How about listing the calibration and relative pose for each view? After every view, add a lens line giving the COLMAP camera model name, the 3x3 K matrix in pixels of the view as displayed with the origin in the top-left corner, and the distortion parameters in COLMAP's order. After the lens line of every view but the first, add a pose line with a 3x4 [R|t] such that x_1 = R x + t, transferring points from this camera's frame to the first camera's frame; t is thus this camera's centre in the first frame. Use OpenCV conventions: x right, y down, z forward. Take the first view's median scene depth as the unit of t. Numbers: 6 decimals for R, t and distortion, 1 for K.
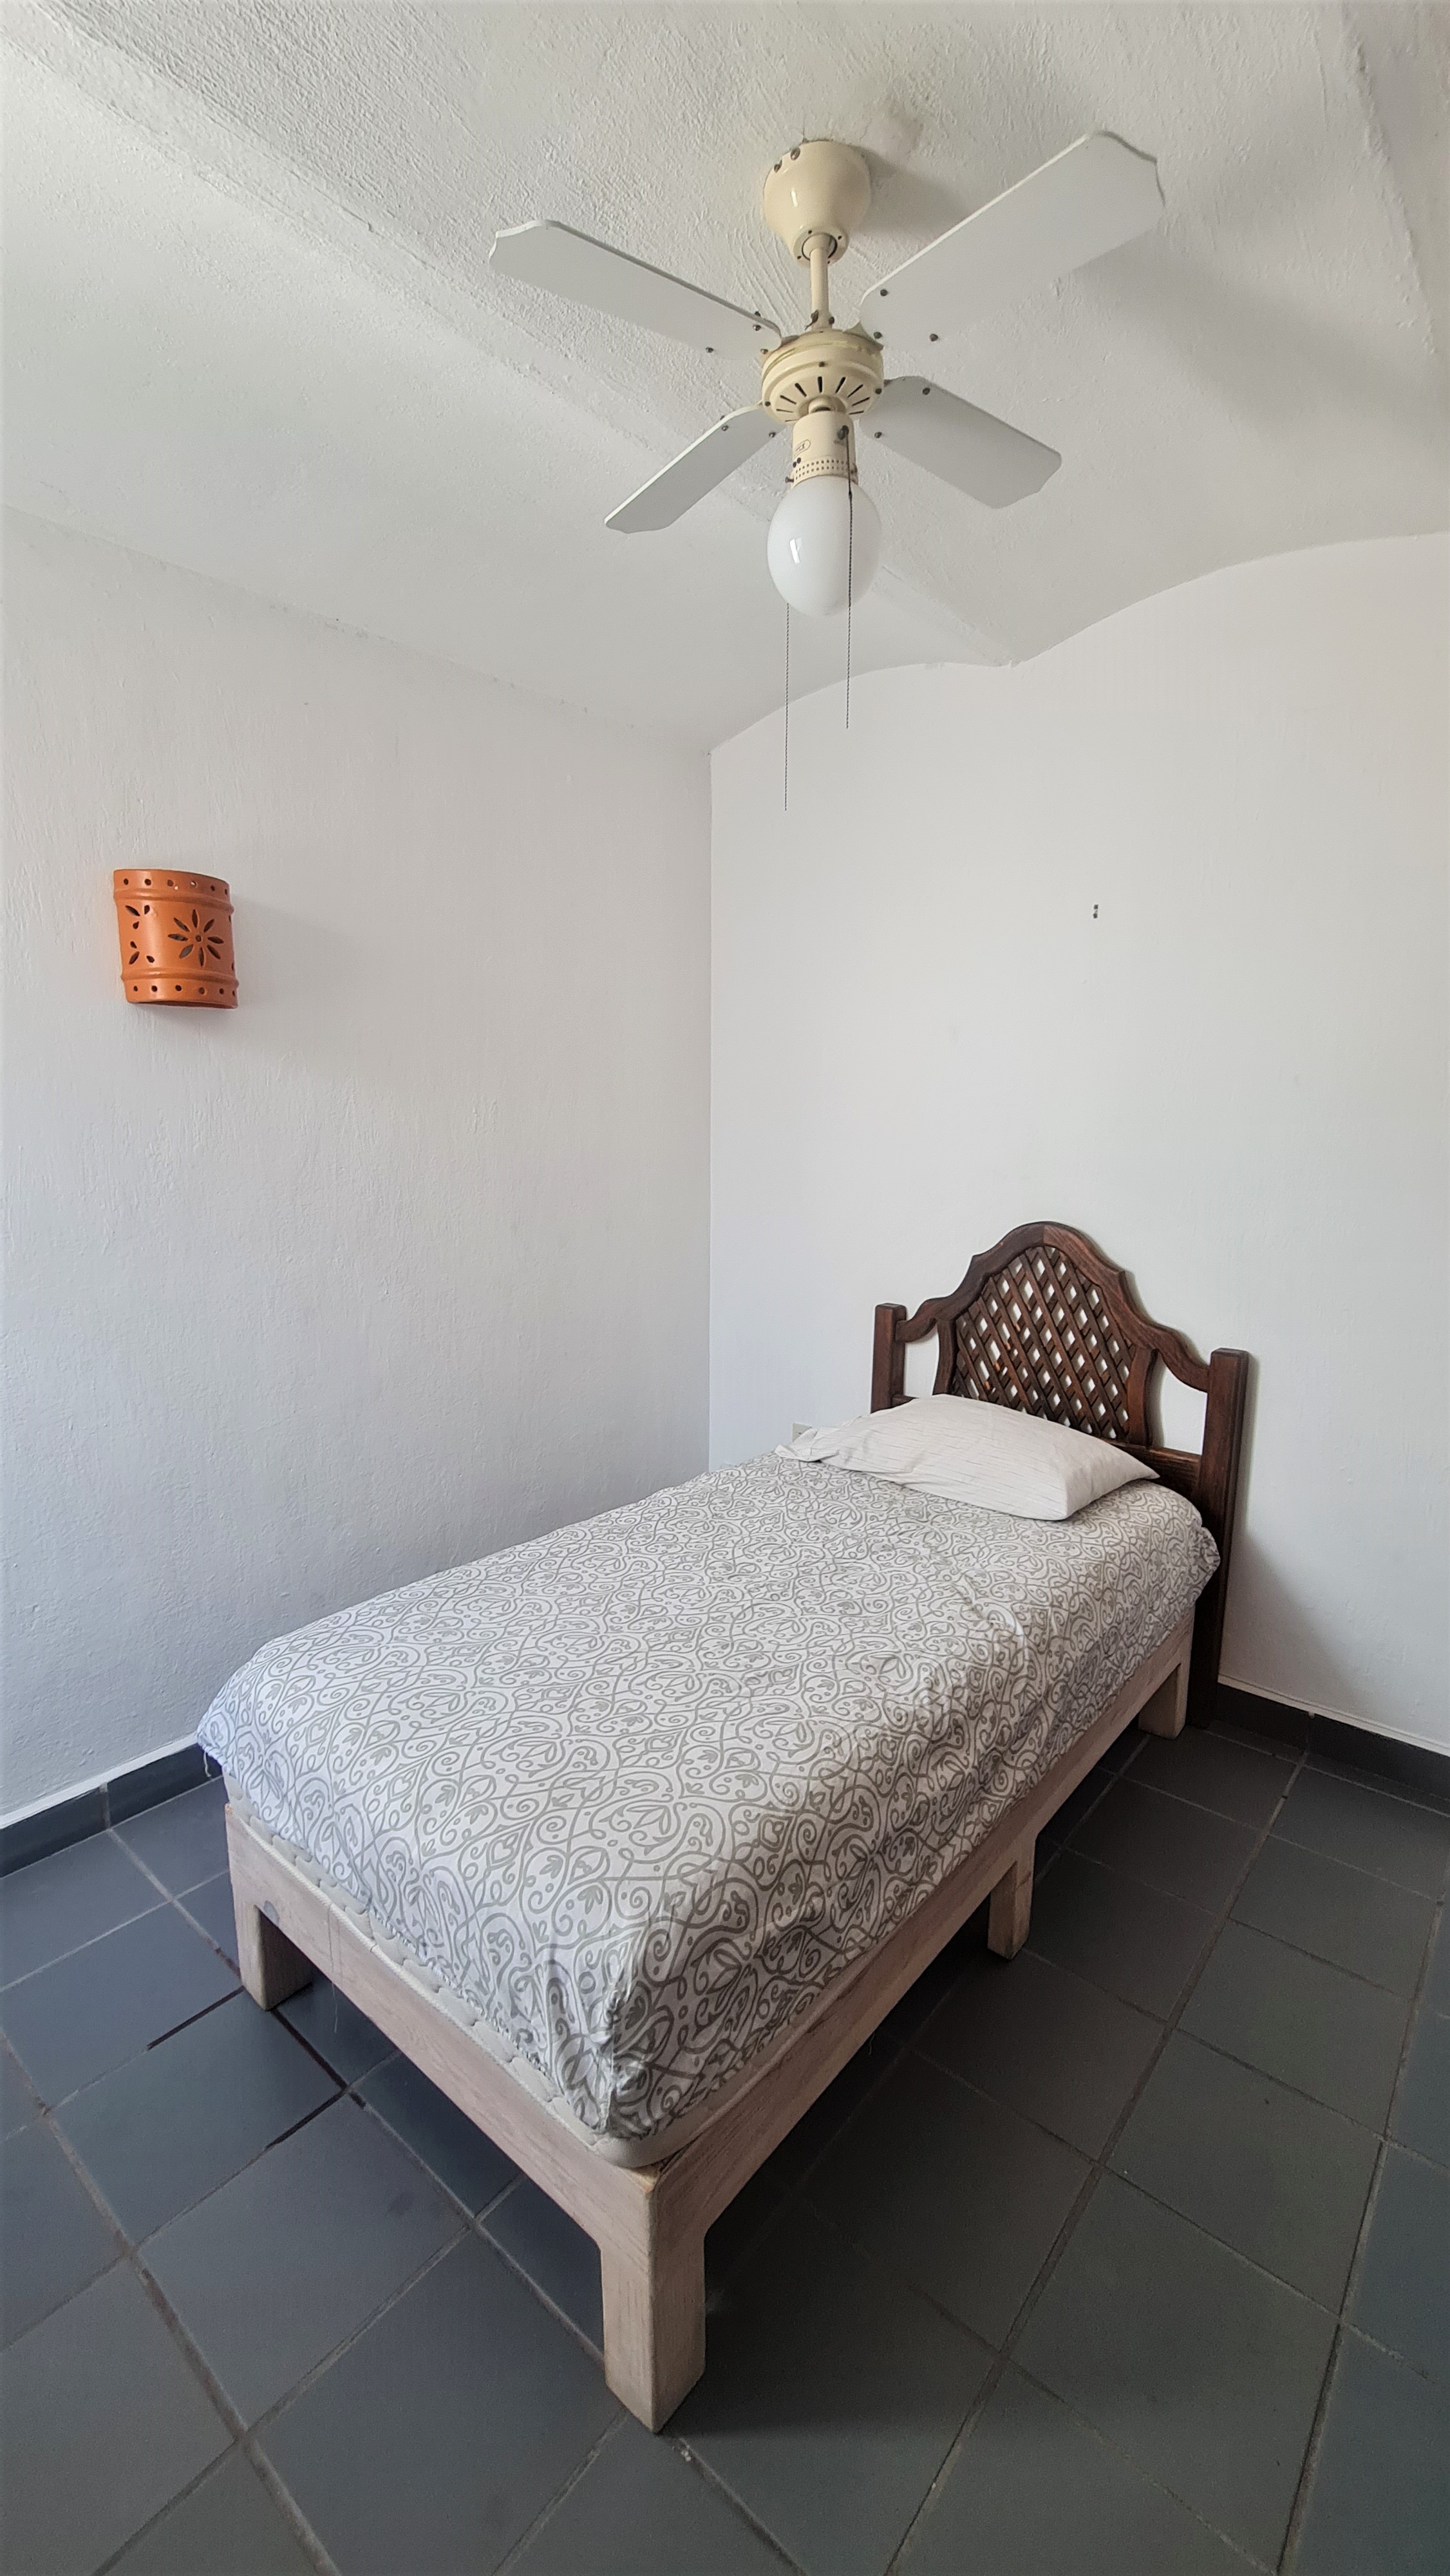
lens RADIAL K [[1041.4, 0, 725.0], [0, 1041.4, 1288.0], [0, 0, 1]] dist [-0.001631, -0.000110]
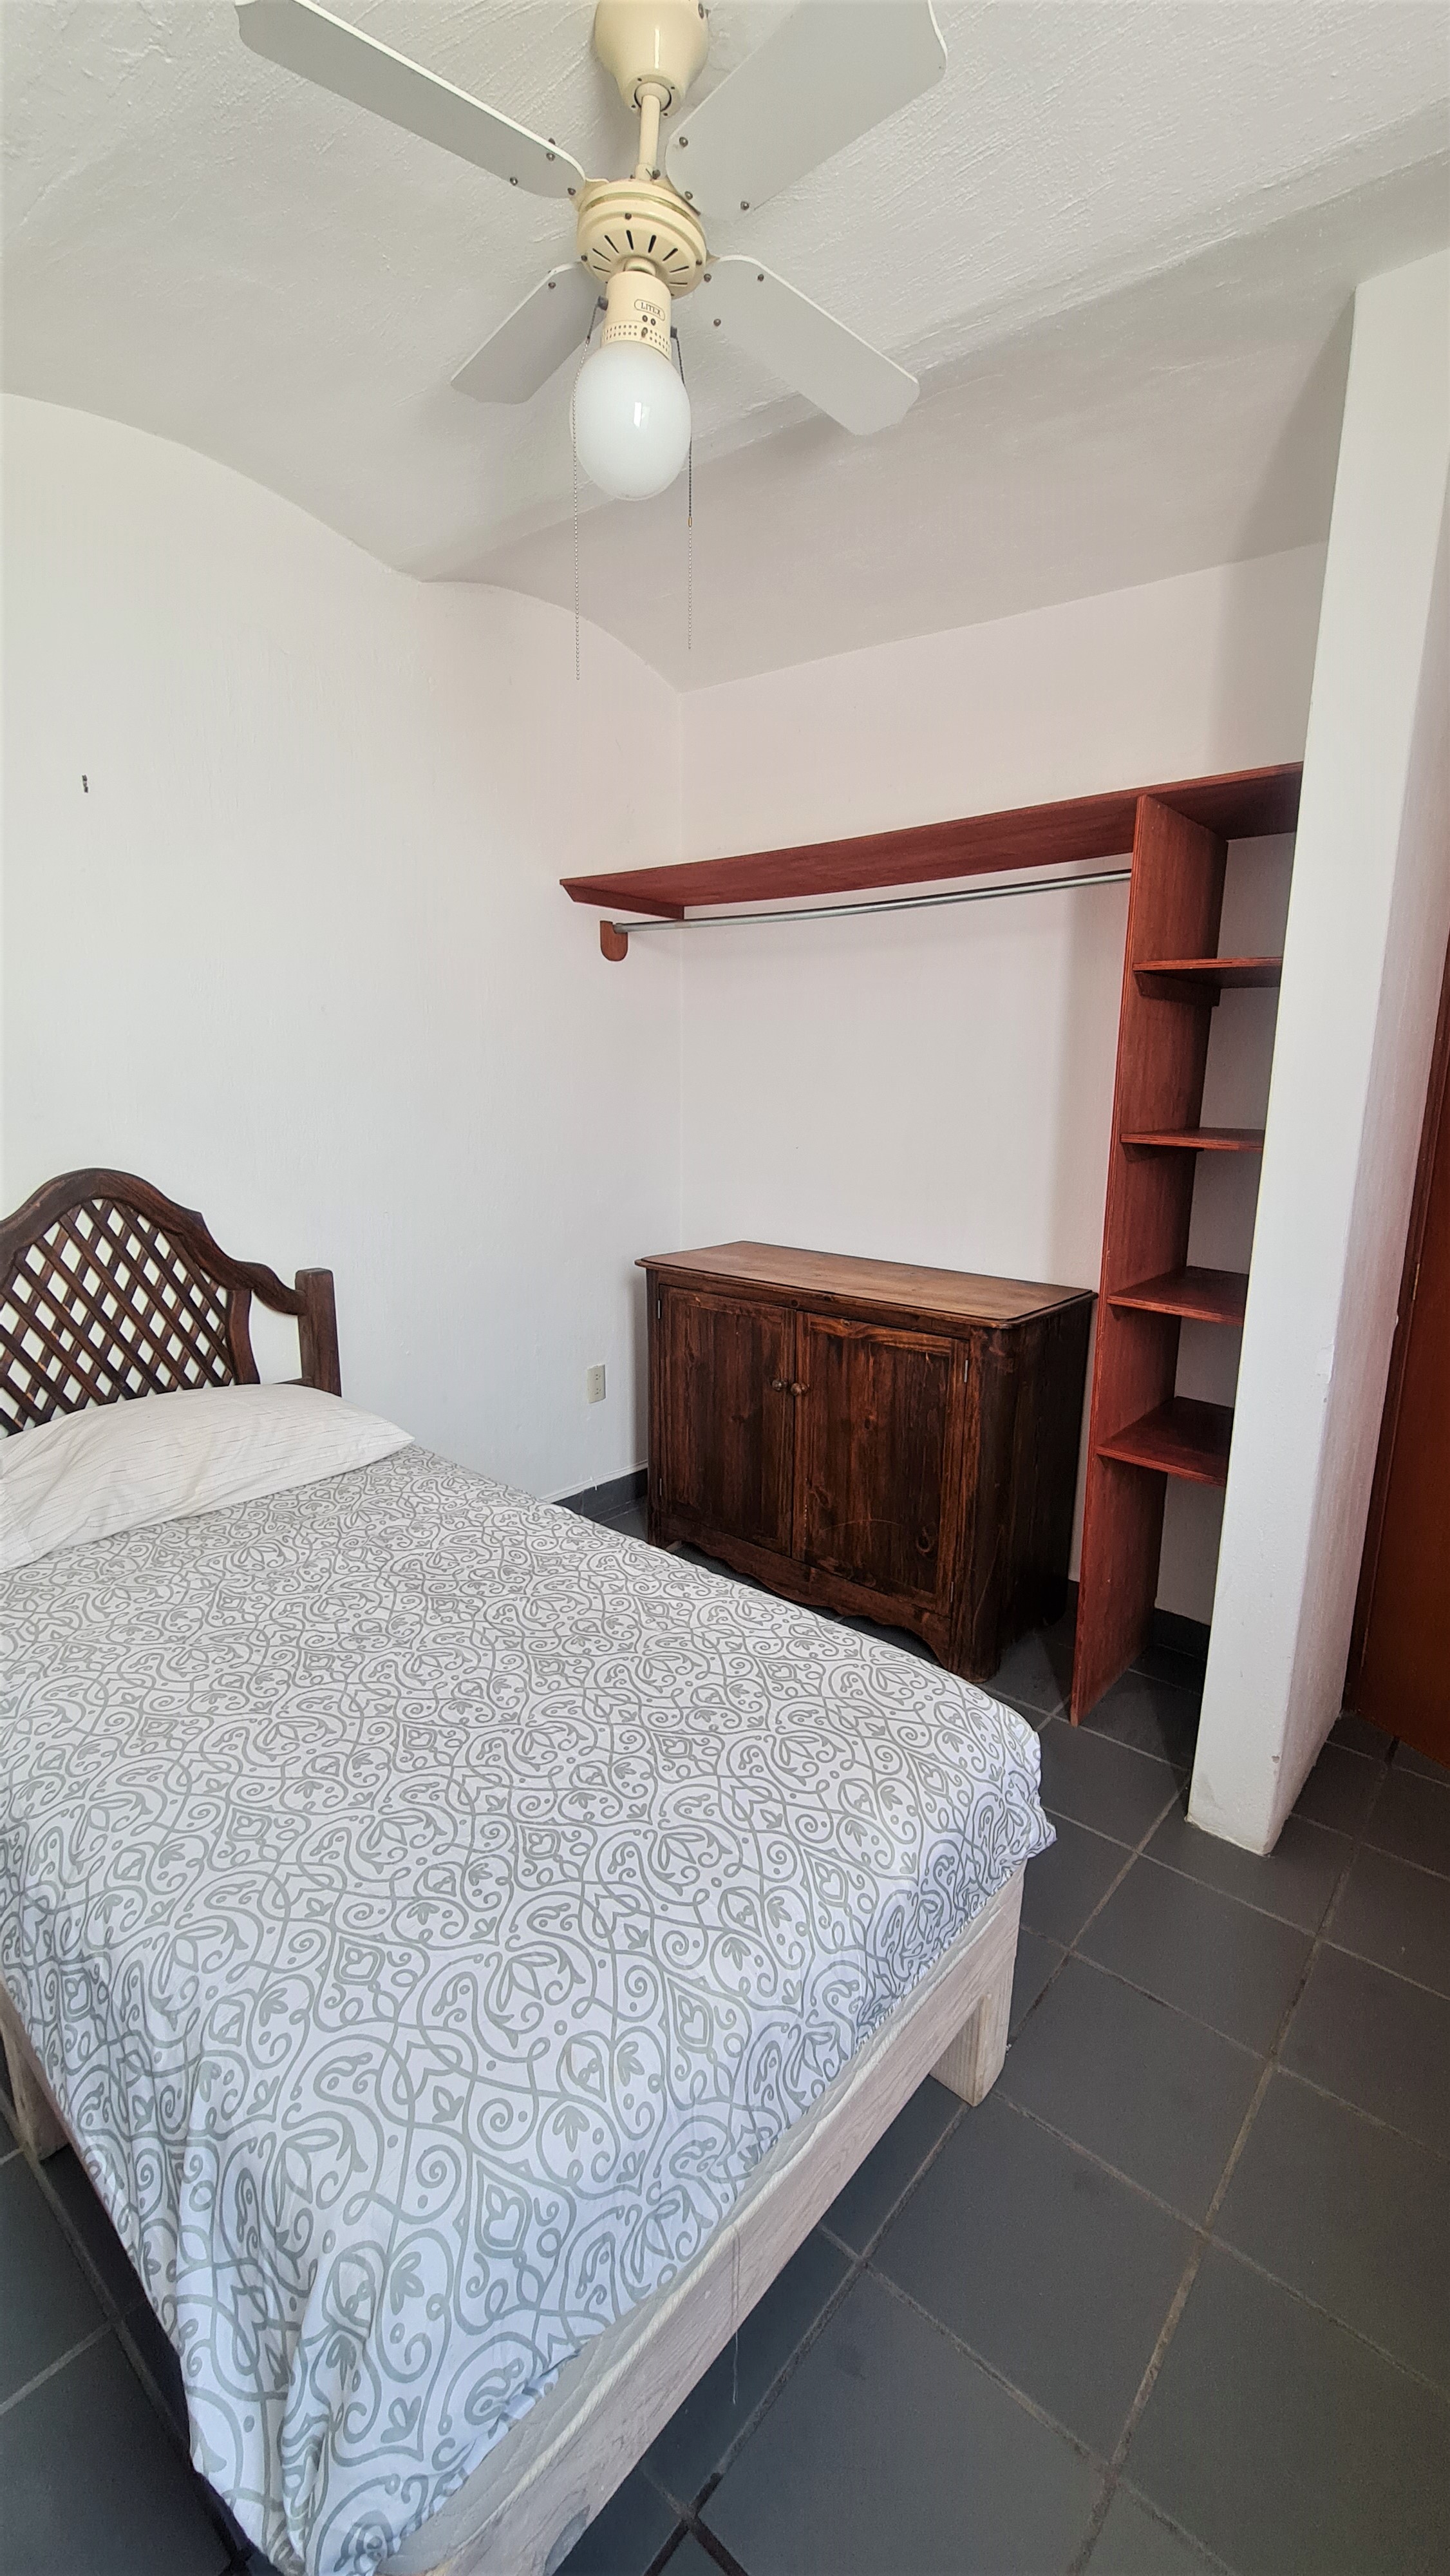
lens RADIAL K [[1075.1, 0, 725.0], [0, 1075.1, 1288.0], [0, 0, 1]] dist [0.001207, 0.000059]
pose [[0.014187, -0.200375, 0.979617, -0.621873], [0.145079, 0.969760, 0.196258, -0.079292], [-0.989318, 0.139338, 0.042829, 0.599994]]
